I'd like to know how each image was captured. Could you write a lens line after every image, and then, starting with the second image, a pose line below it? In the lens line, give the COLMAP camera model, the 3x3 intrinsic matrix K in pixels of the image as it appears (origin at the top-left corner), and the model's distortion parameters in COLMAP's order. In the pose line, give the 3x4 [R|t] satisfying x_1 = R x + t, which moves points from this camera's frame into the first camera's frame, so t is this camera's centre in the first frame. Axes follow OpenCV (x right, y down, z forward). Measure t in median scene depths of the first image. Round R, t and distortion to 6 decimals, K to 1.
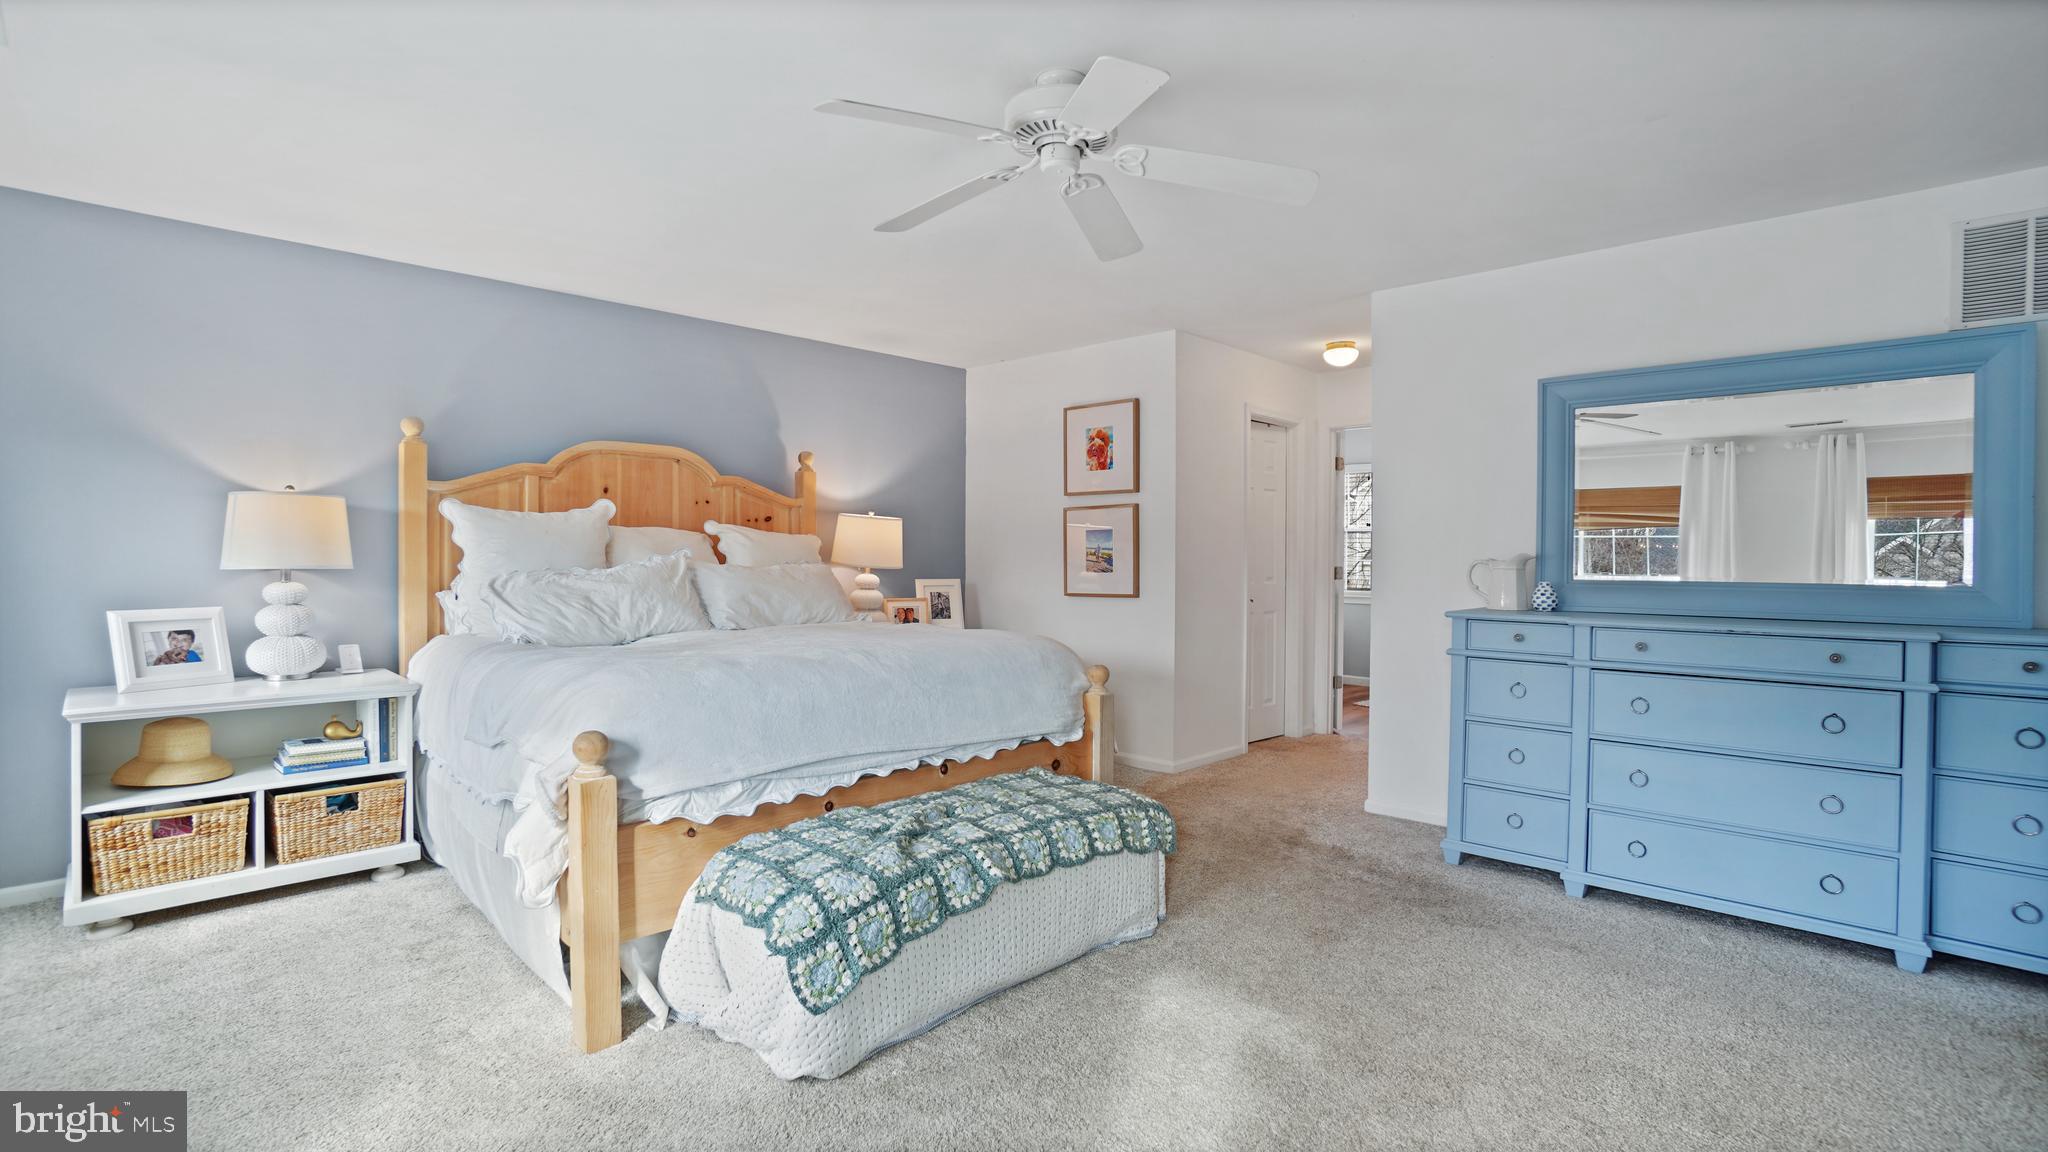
lens RADIAL K [[919.0, 0, 996.7], [0, 919.0, 578.9], [0, 0, 1]] dist [-0.057221, 0.017130]
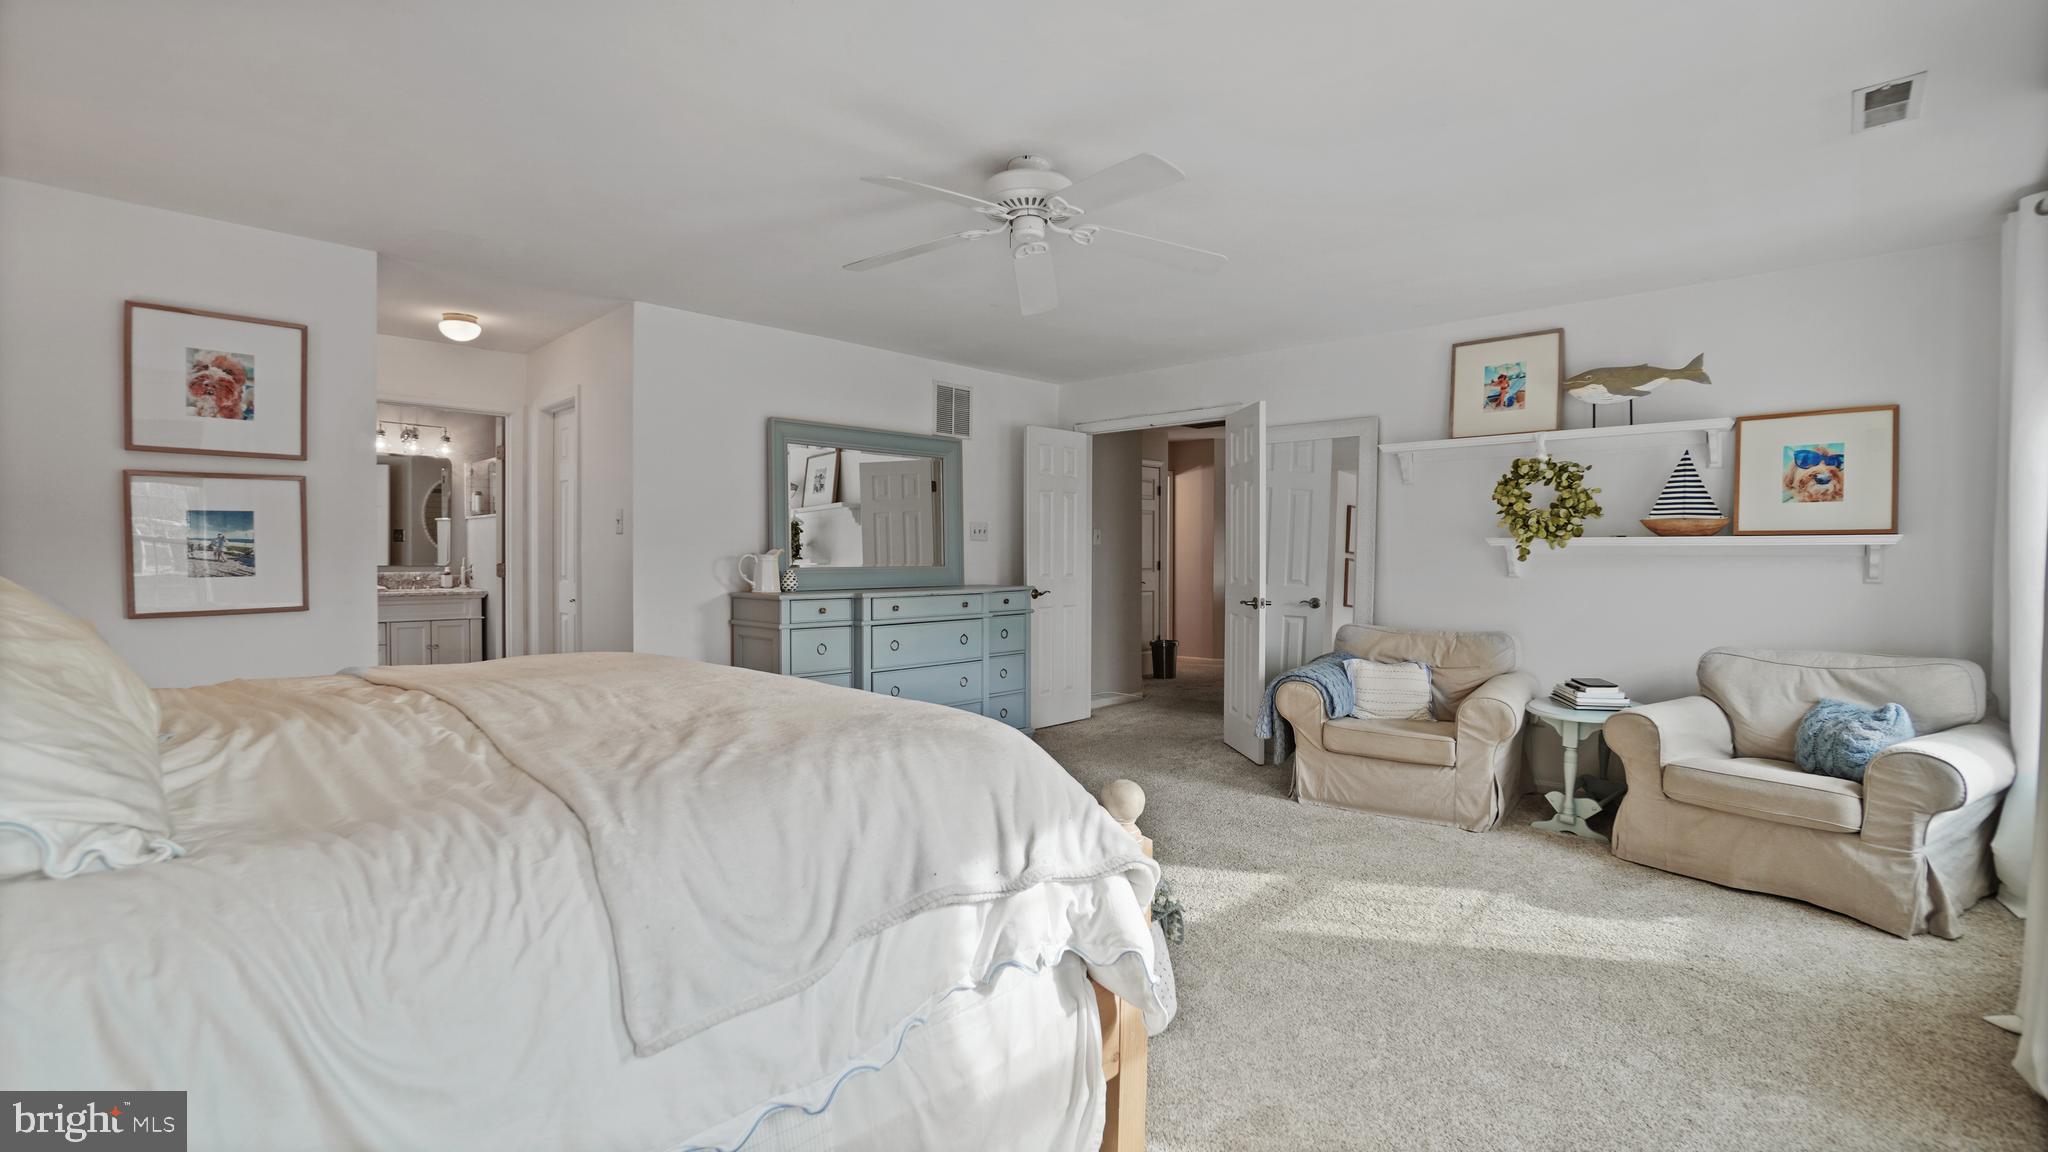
lens RADIAL K [[919.0, 0, 1007.8], [0, 919.0, 567.1], [0, 0, 1]] dist [-0.057221, 0.017130]
pose [[-0.002812, -0.020796, 0.999780, -0.671895], [0.021326, 0.999555, 0.020851, -0.019683], [-0.999769, 0.021380, -0.002367, 0.590310]]
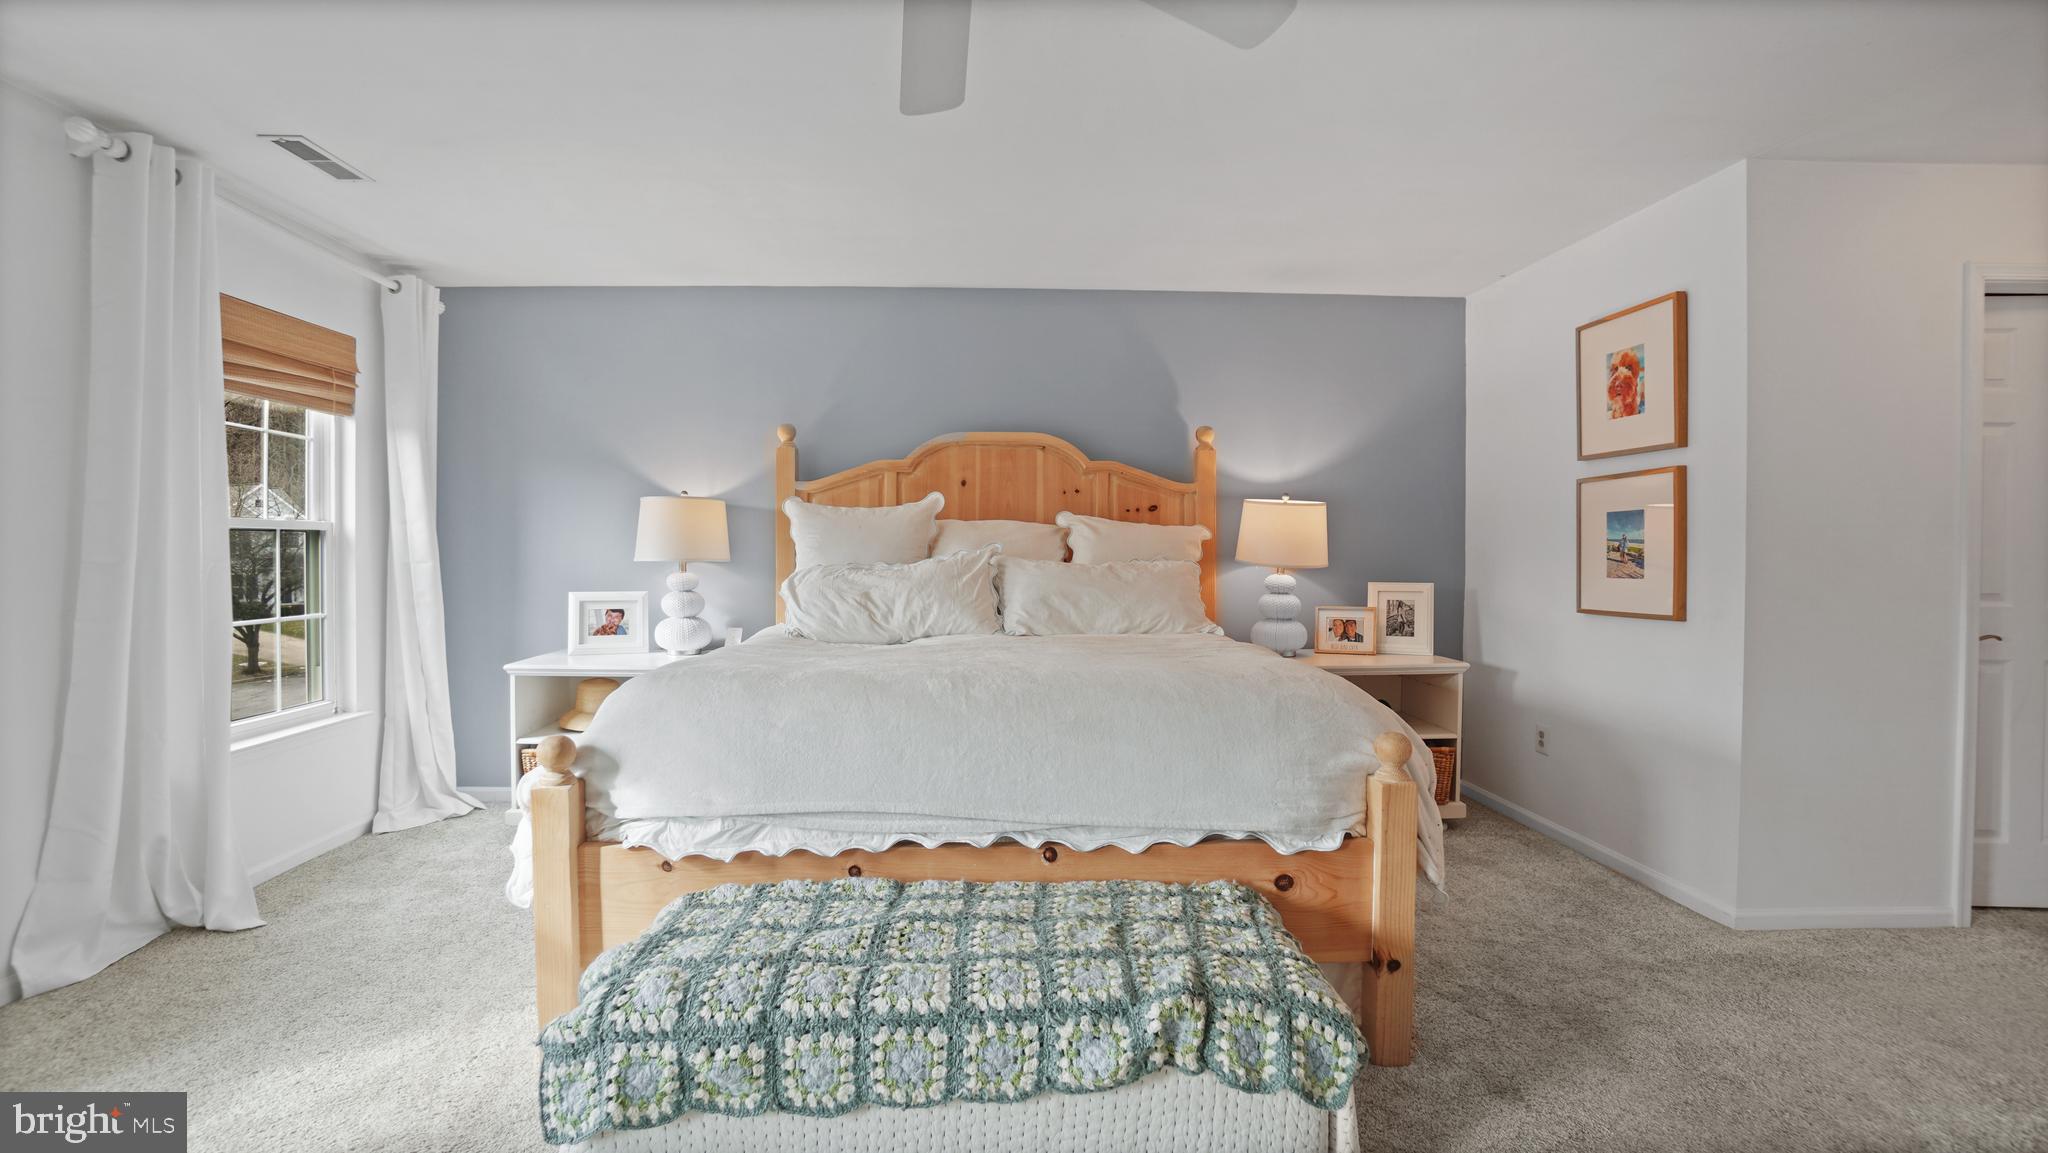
lens RADIAL K [[919.0, 0, 1009.8], [0, 919.0, 557.9], [0, 0, 1]] dist [-0.057221, 0.017130]
pose [[0.731718, 0.005913, -0.681582, 0.291890], [-0.018382, 0.999770, -0.011061, -0.008442], [0.681359, 0.020623, 0.731658, 0.340724]]
